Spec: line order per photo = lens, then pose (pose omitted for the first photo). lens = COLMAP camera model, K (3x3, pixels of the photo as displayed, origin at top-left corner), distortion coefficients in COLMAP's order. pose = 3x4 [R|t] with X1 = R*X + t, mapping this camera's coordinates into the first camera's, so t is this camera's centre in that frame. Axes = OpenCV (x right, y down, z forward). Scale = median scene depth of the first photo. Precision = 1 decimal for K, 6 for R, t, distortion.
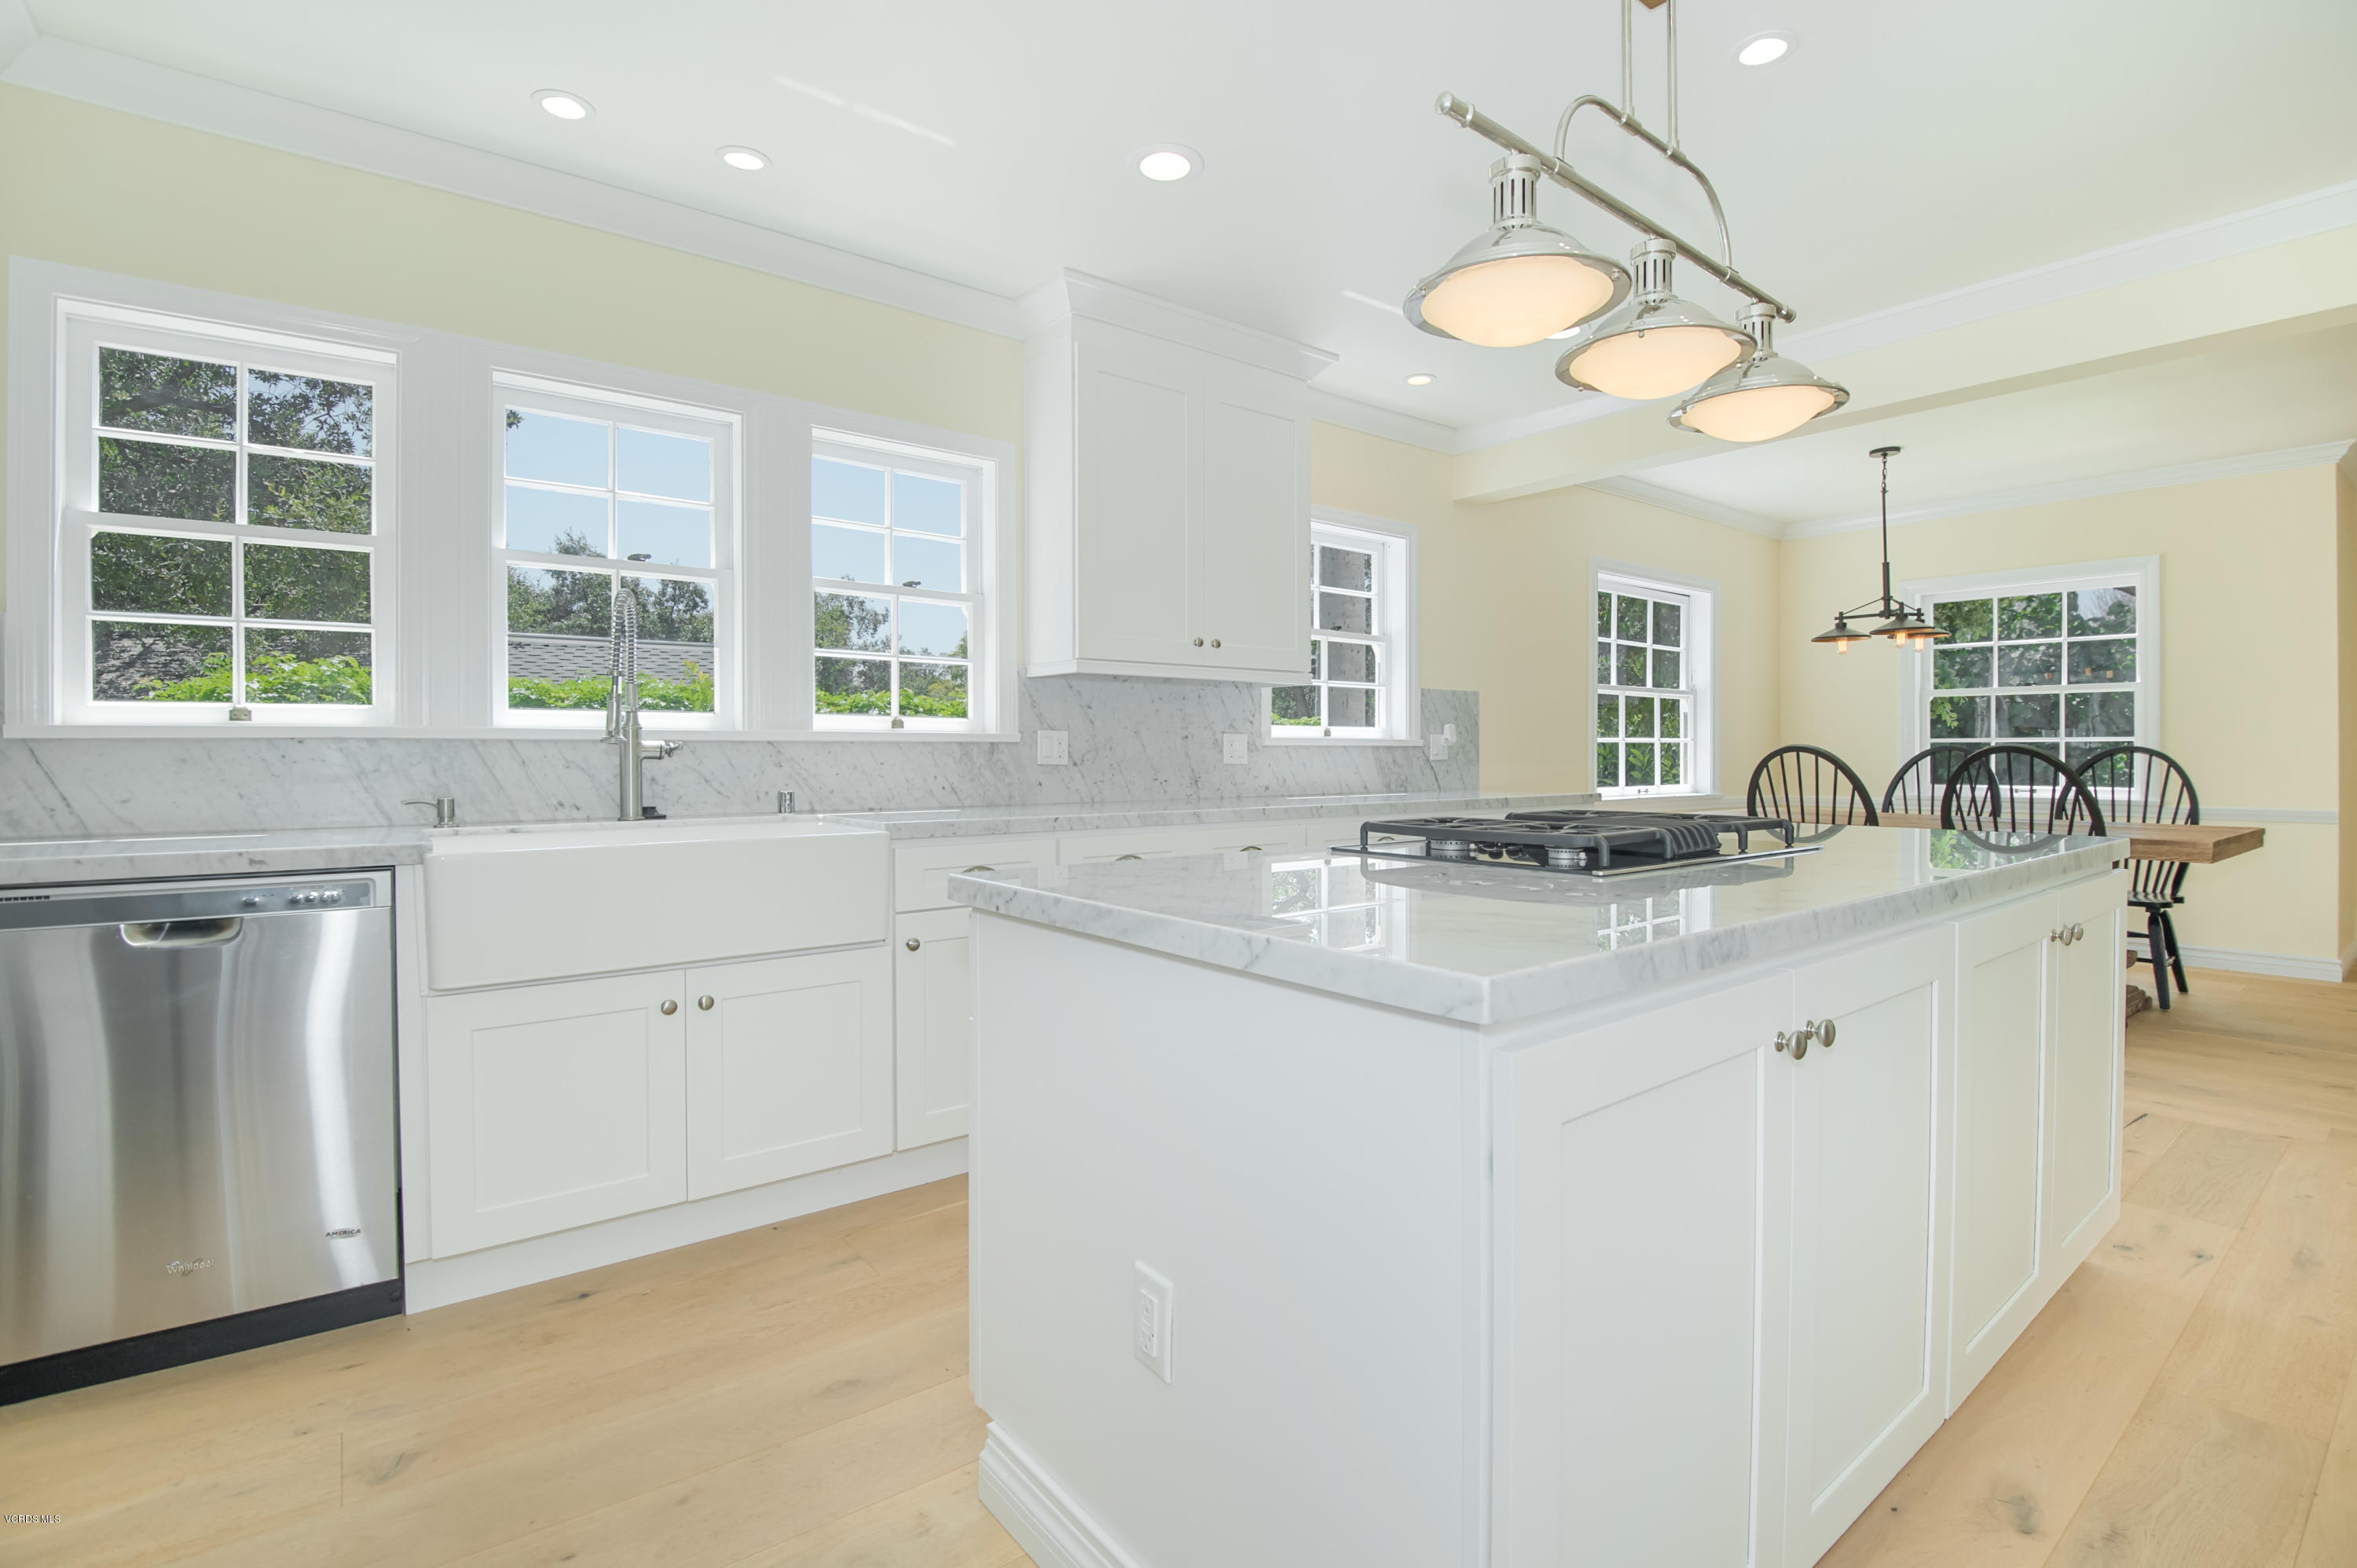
lens RADIAL K [[1087.5, 0, 1159.4], [0, 1087.5, 739.7], [0, 0, 1]] dist [-0.002460, -0.001034]
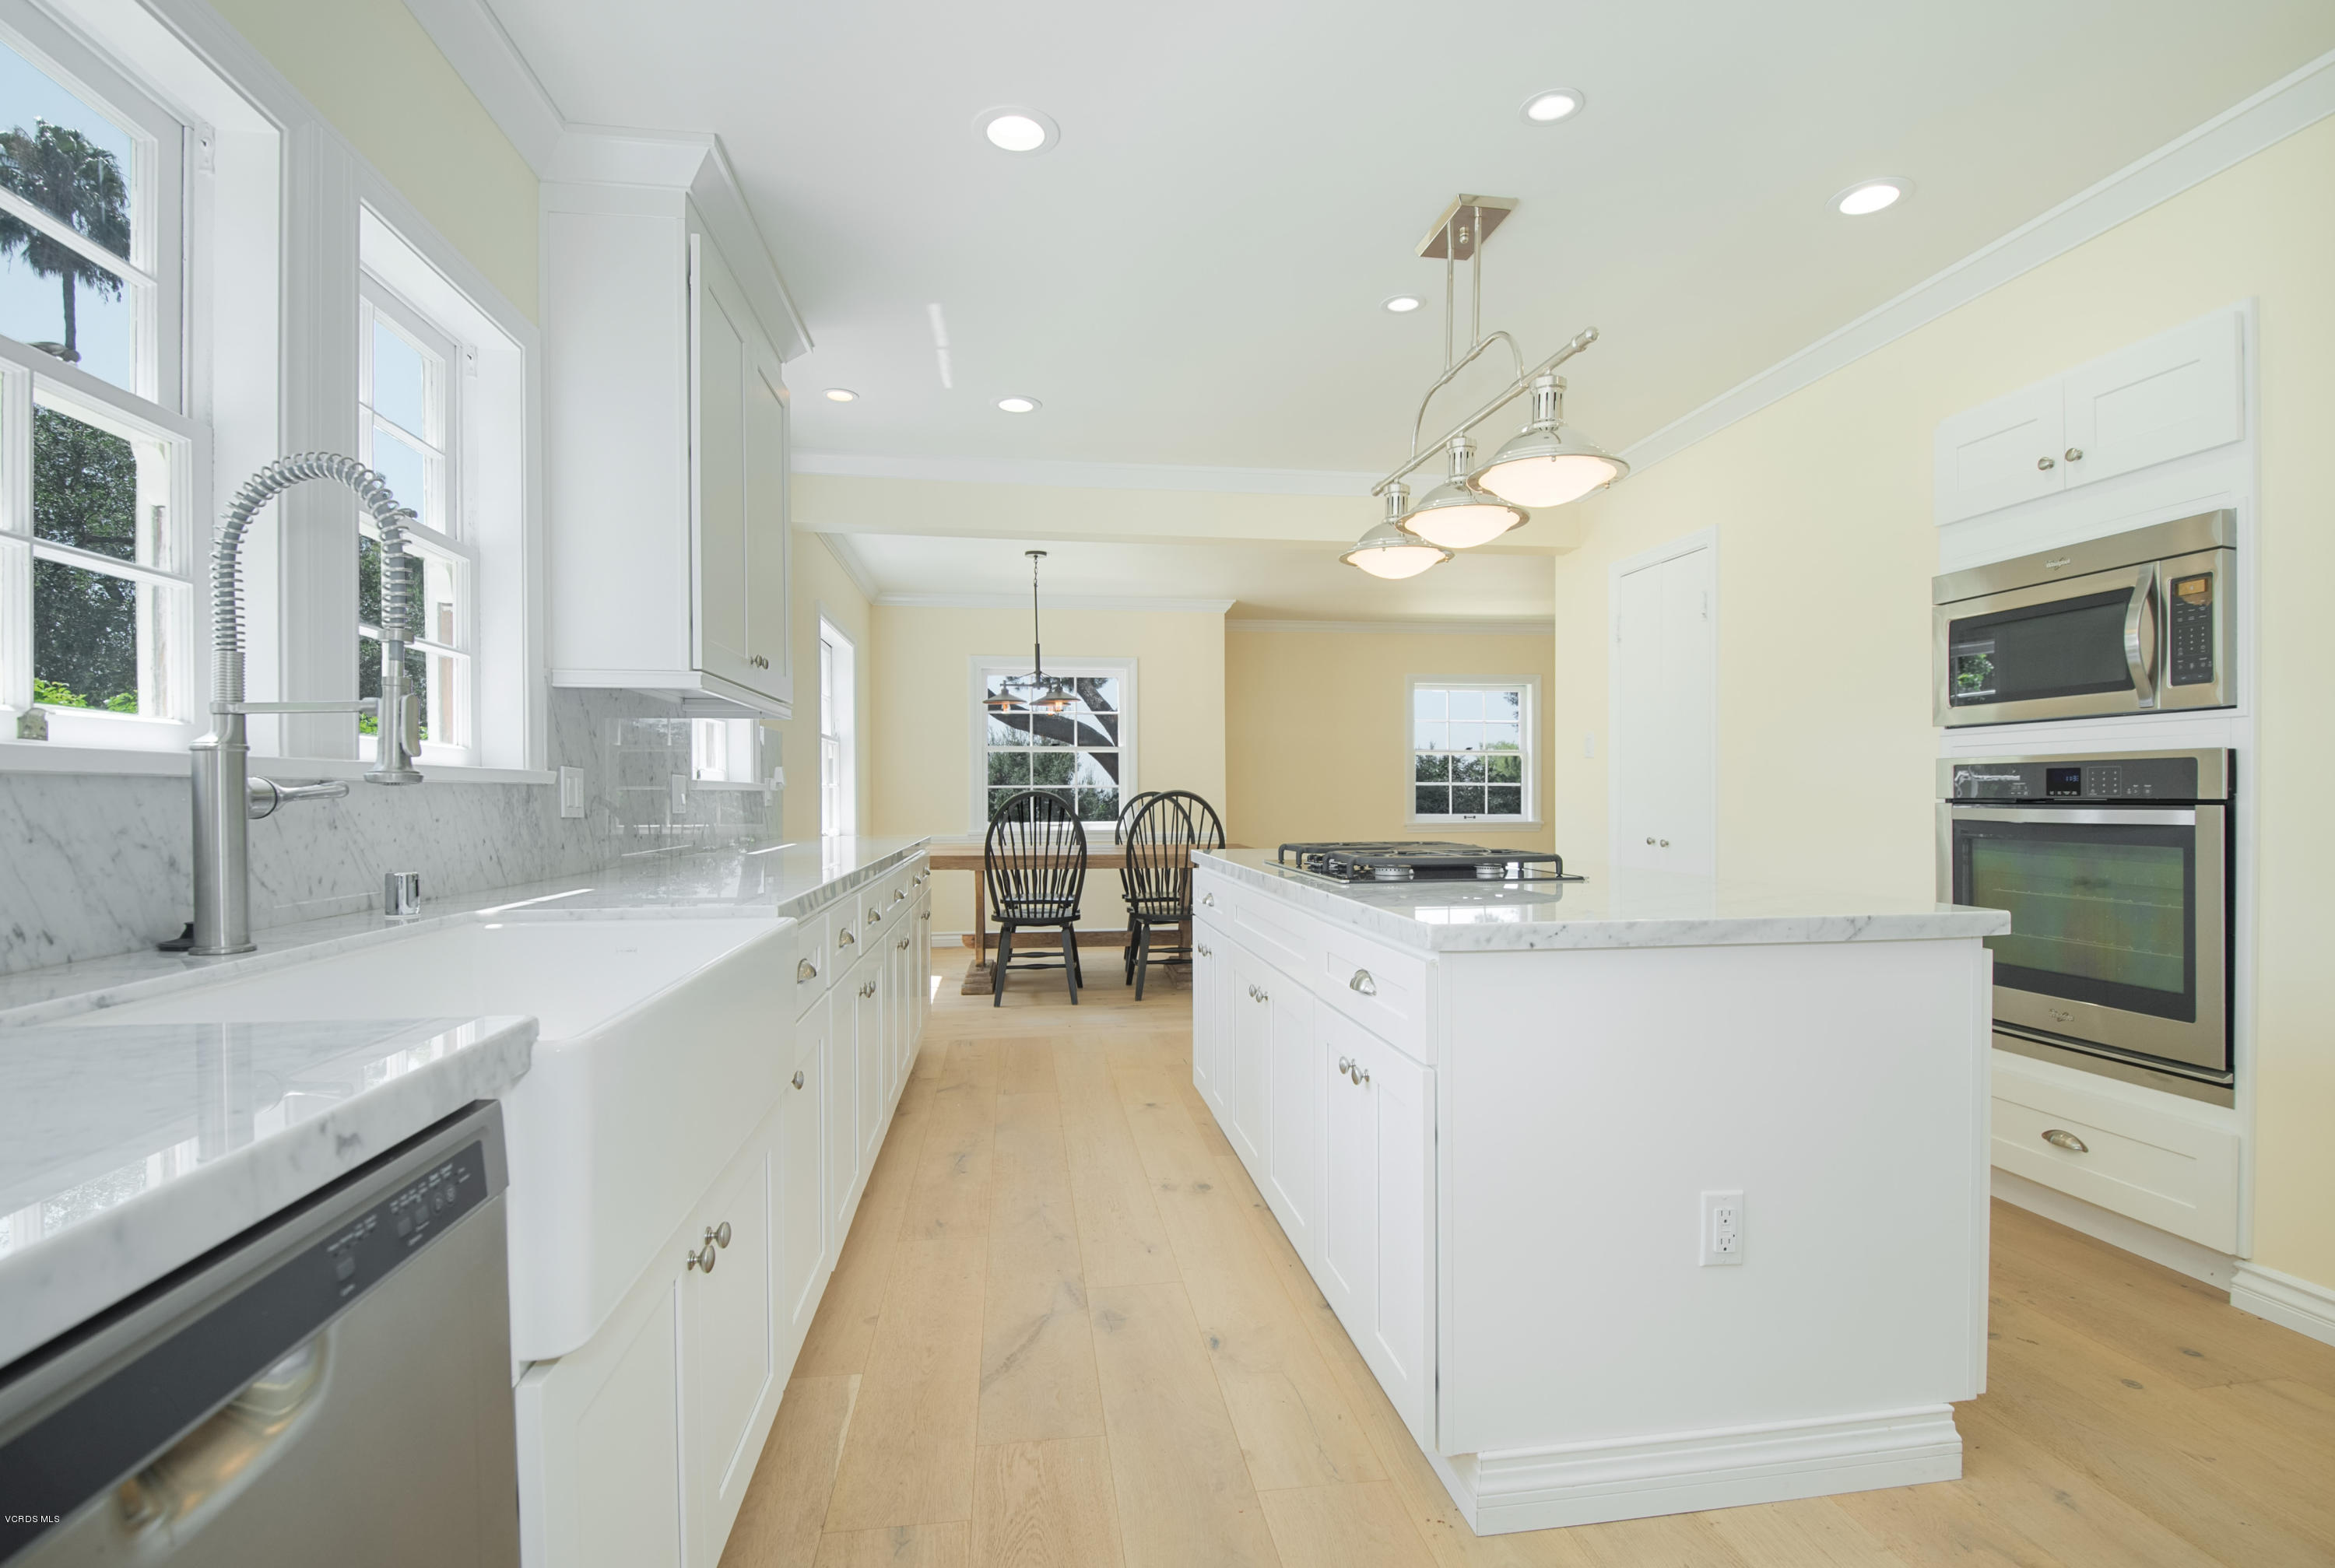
lens RADIAL K [[1124.0, 0, 1165.0], [0, 1124.0, 795.4], [0, 0, 1]] dist [-0.020917, -0.000614]
pose [[0.507012, -0.003768, 0.861931, -0.511067], [-0.001478, 0.999985, 0.005241, 0.004218], [-0.861938, -0.003931, 0.506999, 0.321417]]
